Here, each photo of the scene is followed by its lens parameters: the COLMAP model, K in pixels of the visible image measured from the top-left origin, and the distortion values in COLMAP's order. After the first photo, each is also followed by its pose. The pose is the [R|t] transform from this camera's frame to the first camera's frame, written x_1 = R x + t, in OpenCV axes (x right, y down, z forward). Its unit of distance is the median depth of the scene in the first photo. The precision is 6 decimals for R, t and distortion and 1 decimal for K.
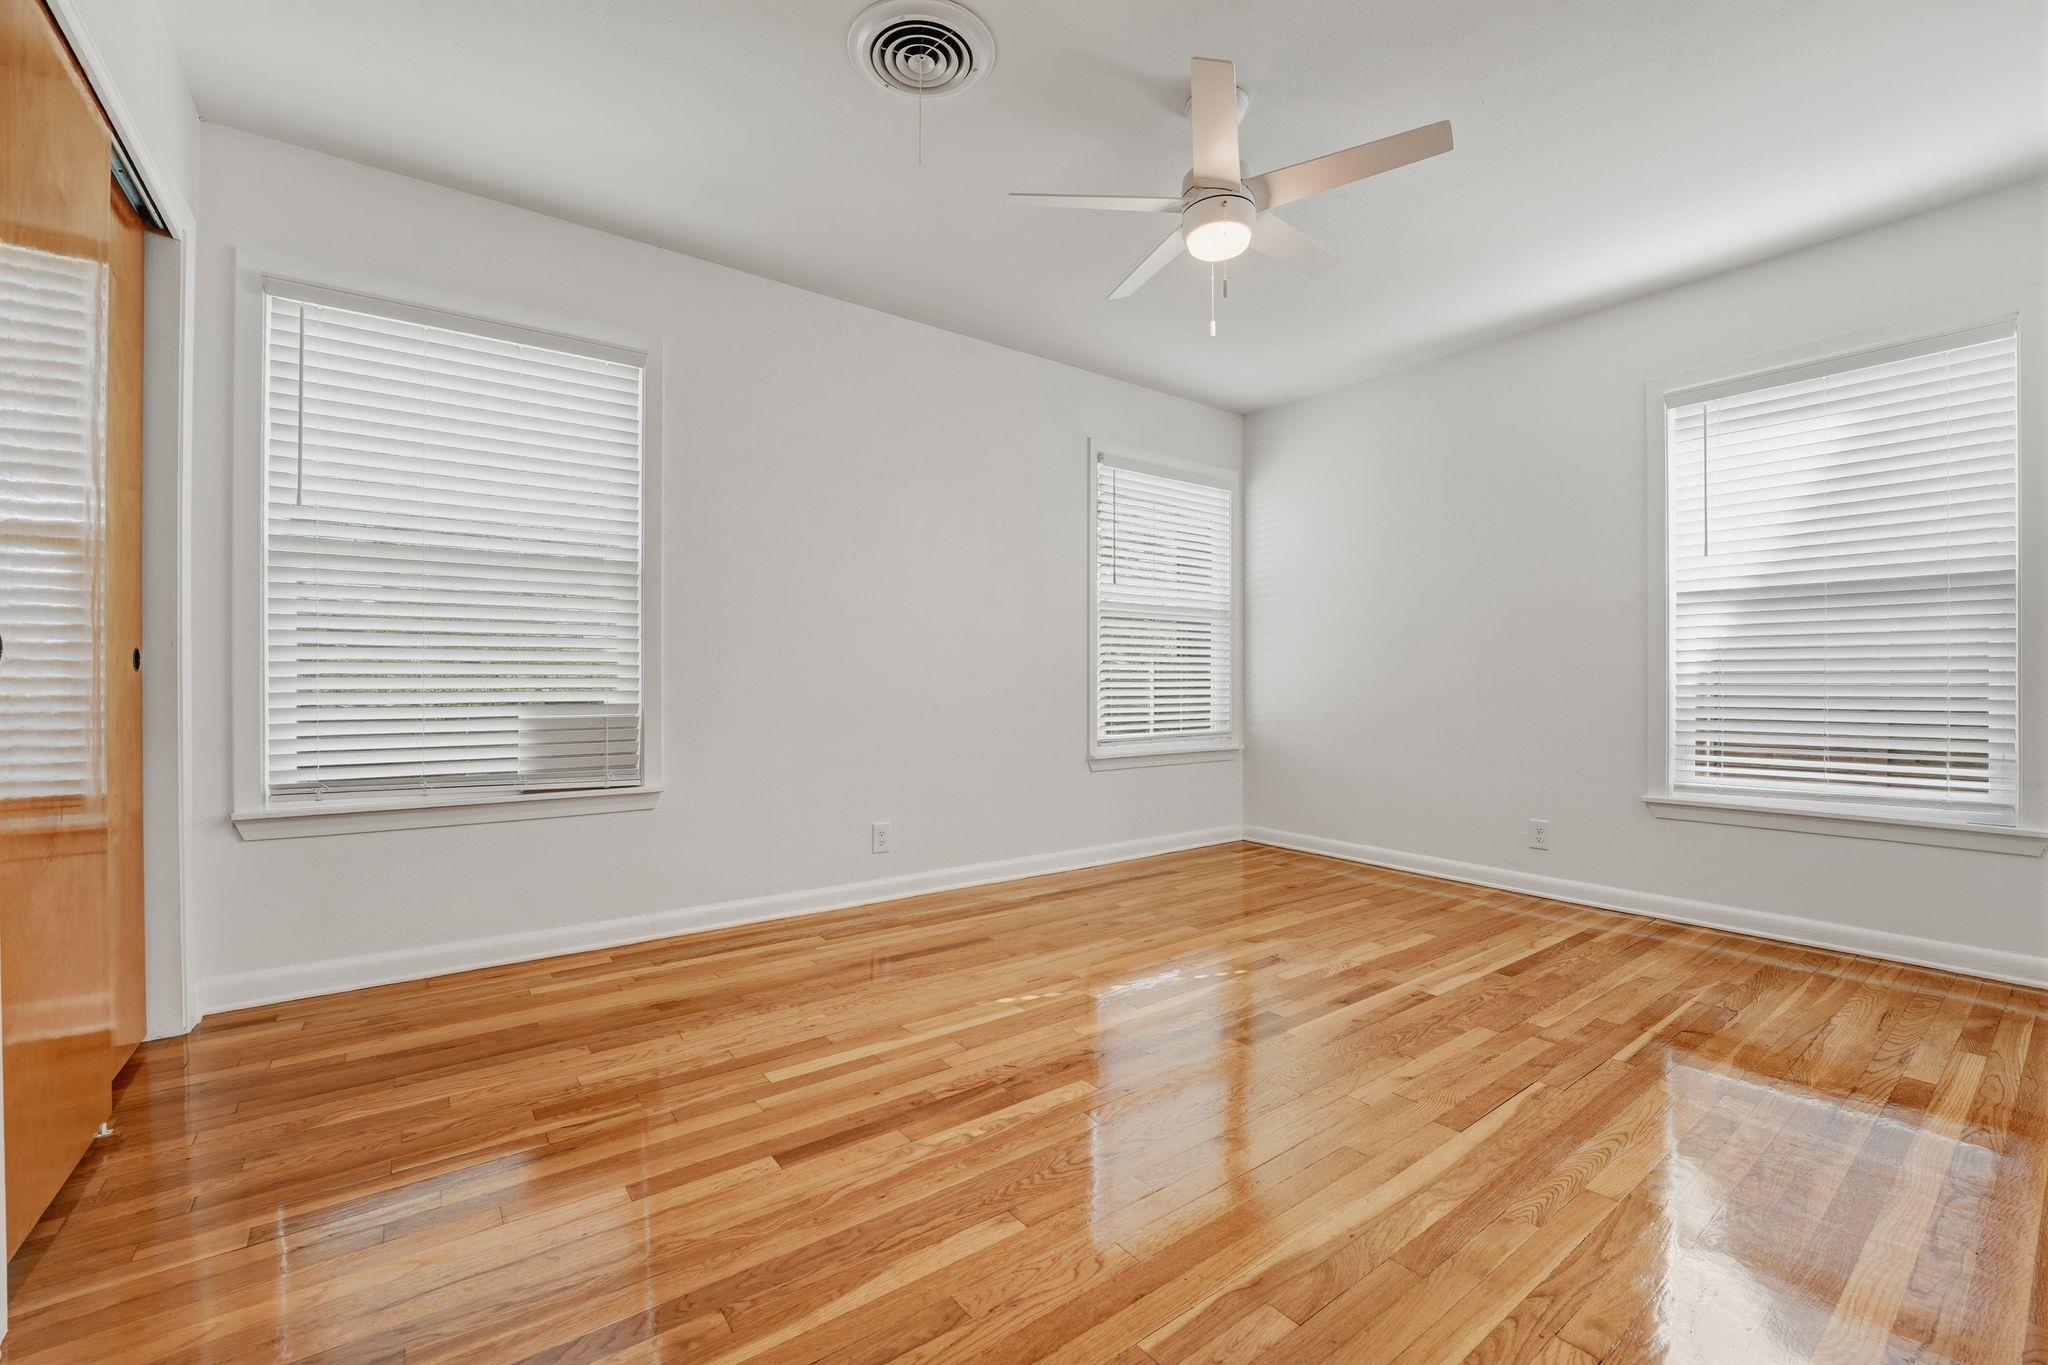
lens RADIAL K [[845.2, 0, 1038.9], [0, 845.2, 679.6], [0, 0, 1]] dist [-0.024612, 0.001652]
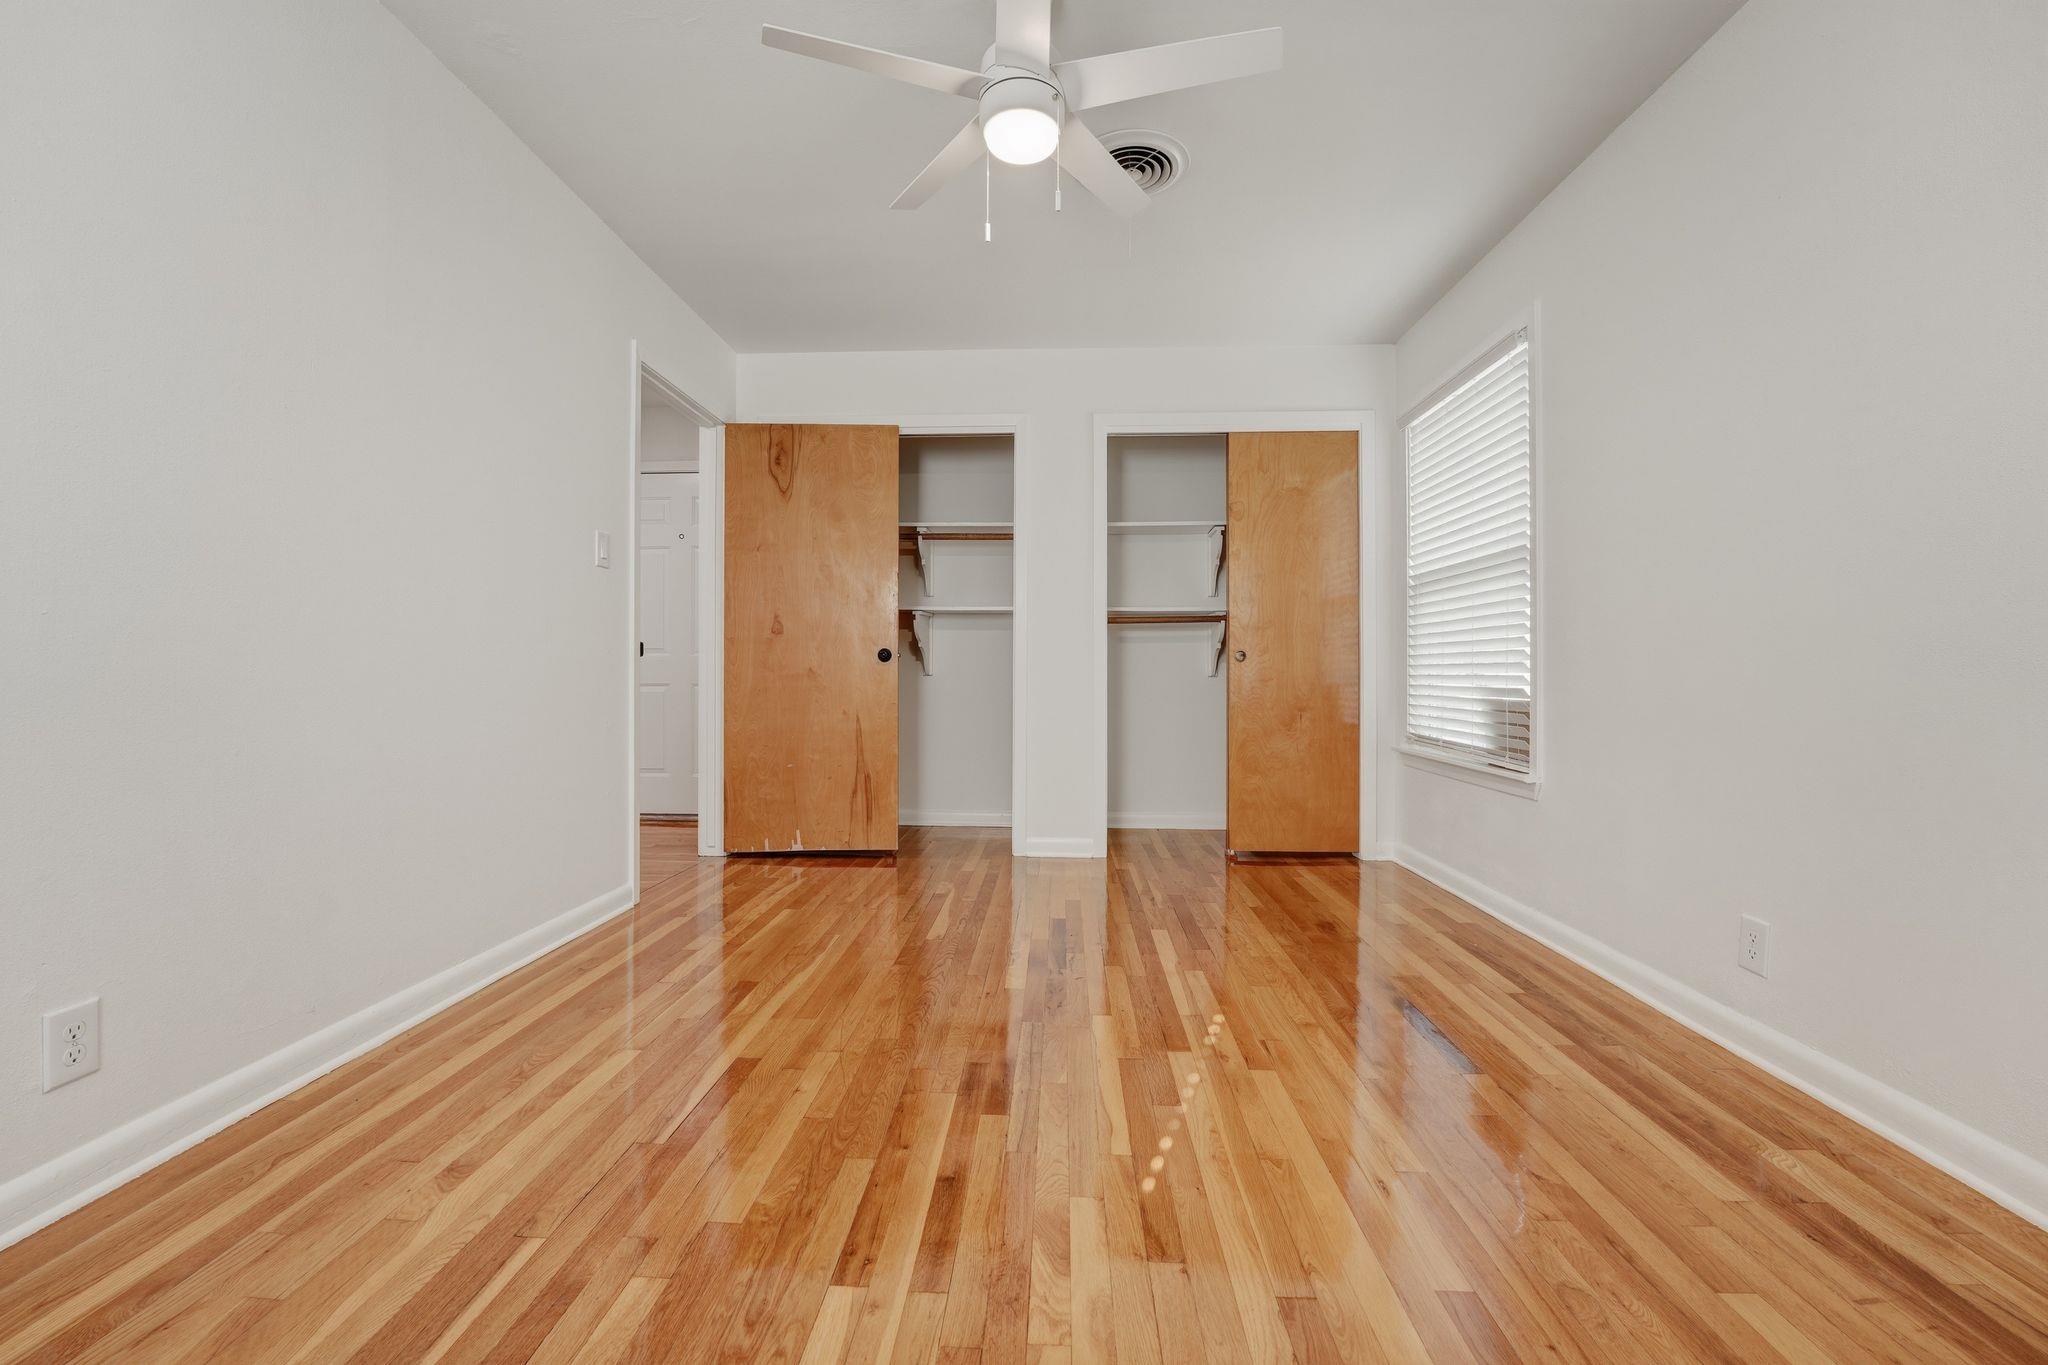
lens RADIAL K [[845.2, 0, 1034.7], [0, 845.2, 675.1], [0, 0, 1]] dist [-0.024612, 0.001652]
pose [[-0.634306, 0.002952, -0.773077, 0.727638], [0.000797, 0.999995, 0.003164, 0.005972], [0.773082, 0.001391, -0.634305, 1.309344]]
